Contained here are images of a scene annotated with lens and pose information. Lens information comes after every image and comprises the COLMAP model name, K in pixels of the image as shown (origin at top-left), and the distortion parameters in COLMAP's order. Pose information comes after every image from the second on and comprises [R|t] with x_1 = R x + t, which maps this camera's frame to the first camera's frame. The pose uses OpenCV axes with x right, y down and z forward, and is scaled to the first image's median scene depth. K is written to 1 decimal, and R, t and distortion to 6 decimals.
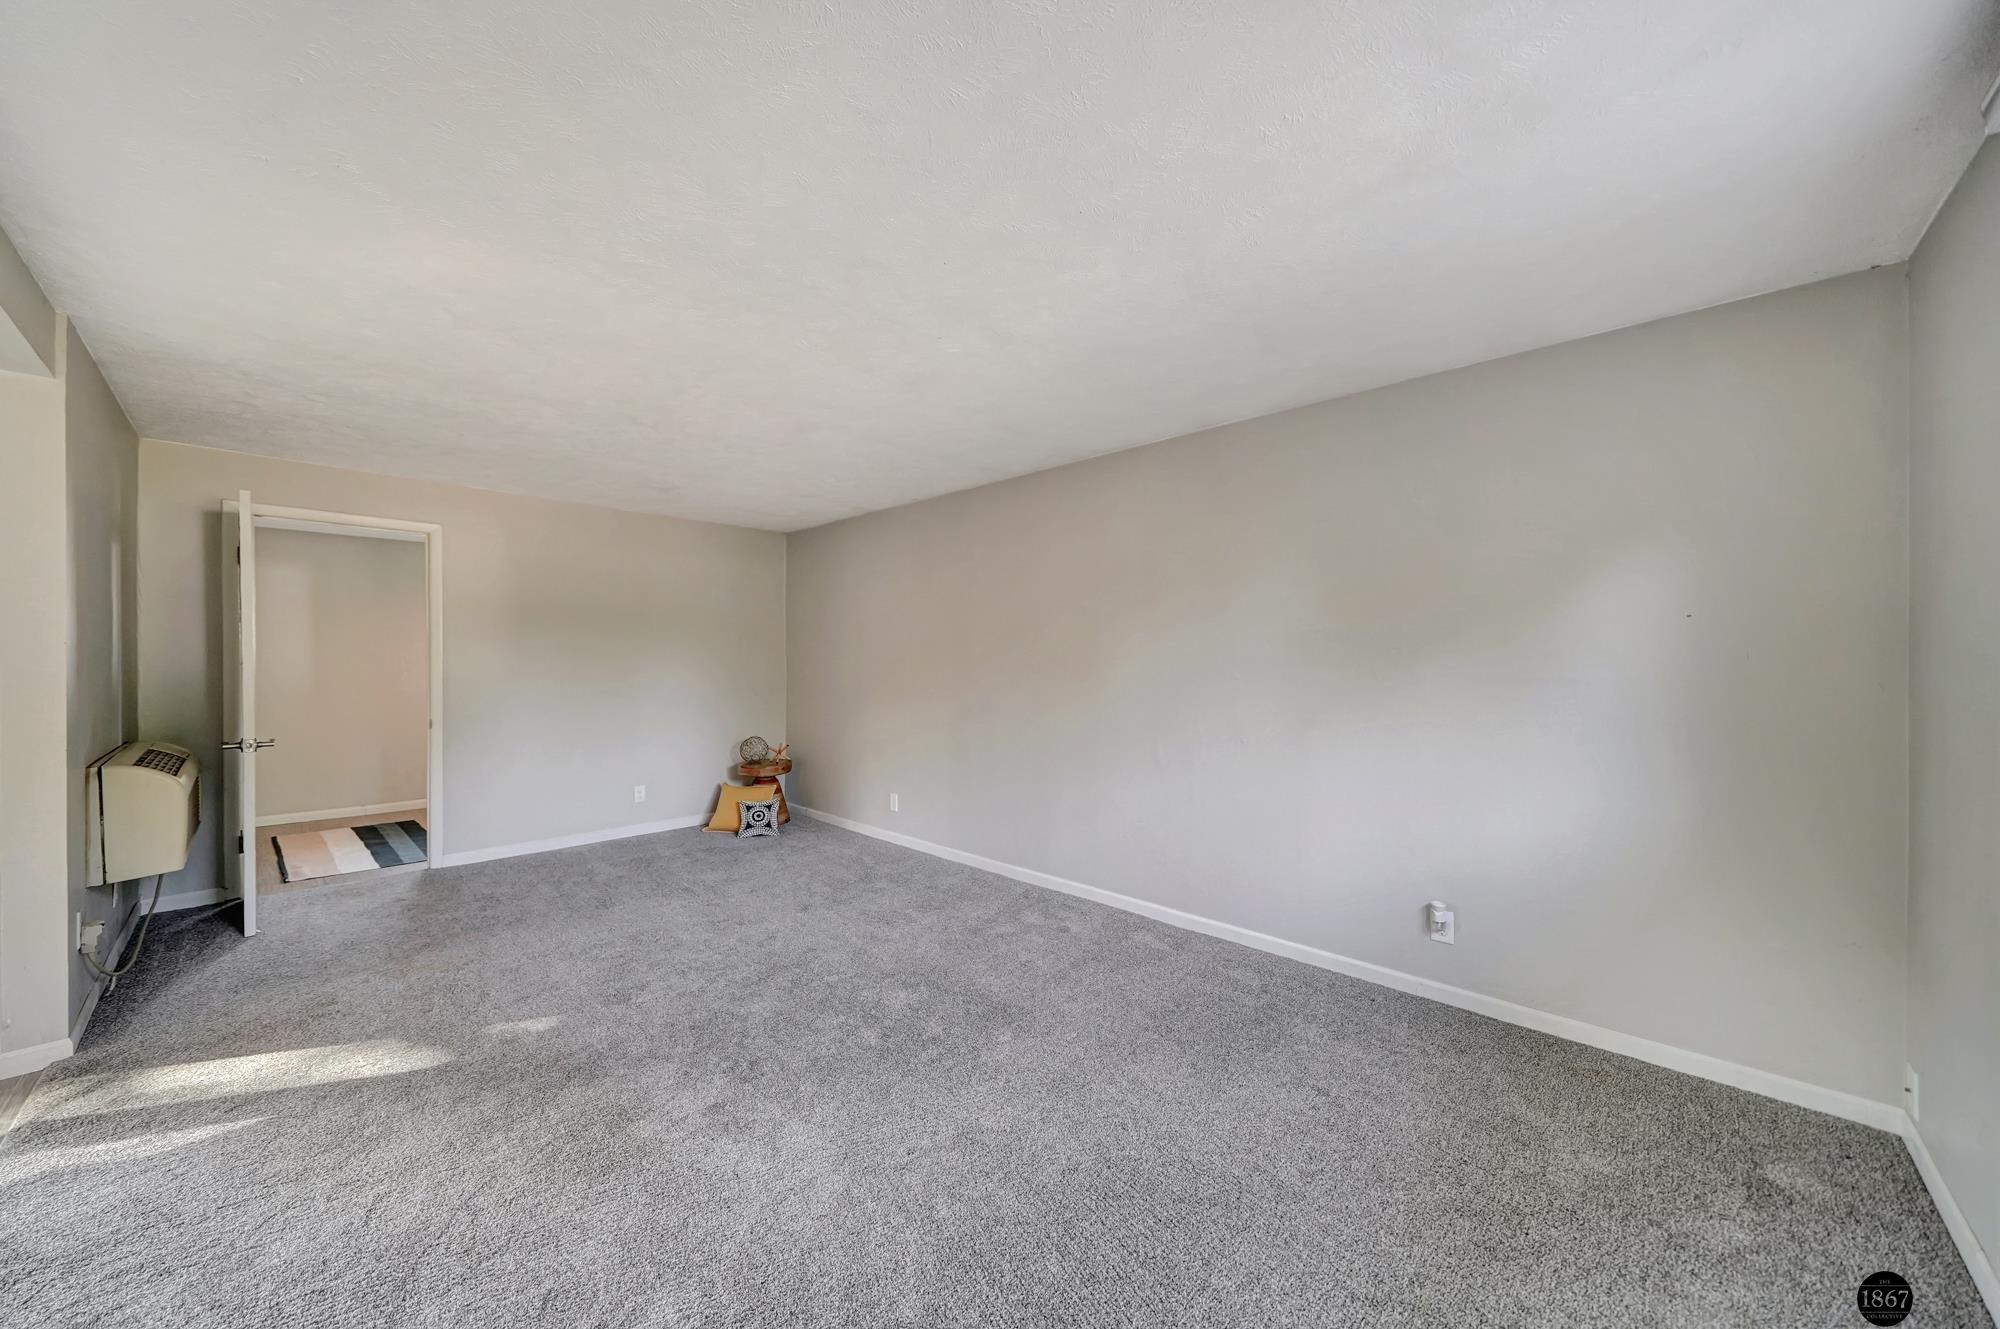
lens RADIAL K [[689.5, 0, 1008.7], [0, 689.5, 664.1], [0, 0, 1]] dist [-0.006093, -0.000006]
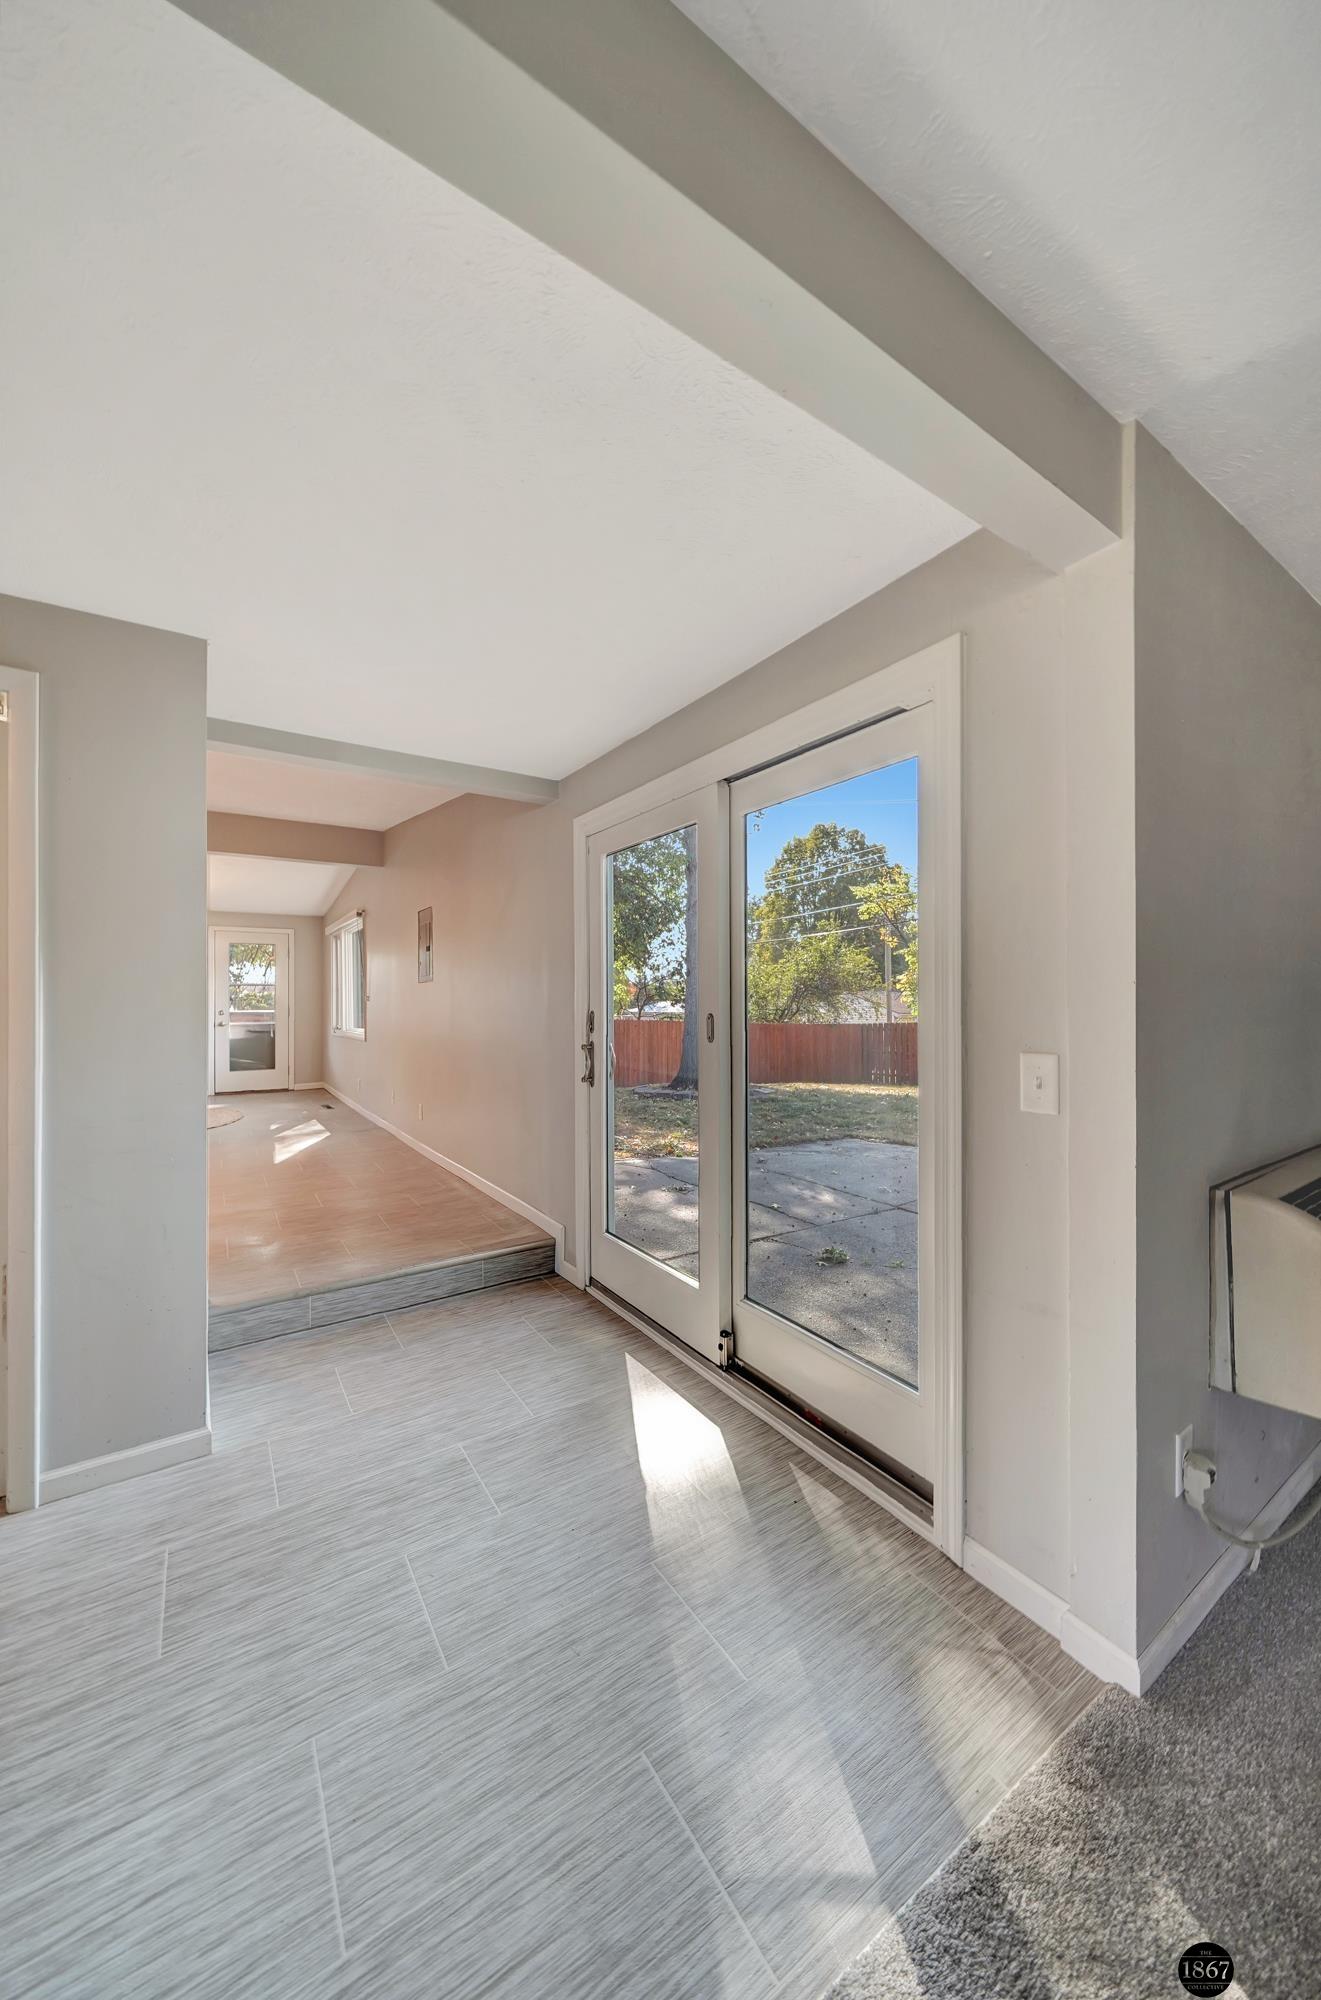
lens RADIAL K [[689.5, 0, 664.2], [0, 689.5, 1002.3], [0, 0, 1]] dist [-0.006093, -0.000006]
pose [[-0.219284, 0.000172, -0.975661, -0.399149], [0.000036, 1.000000, 0.000169, -0.008794], [0.975661, 0.000002, -0.219284, 0.404931]]
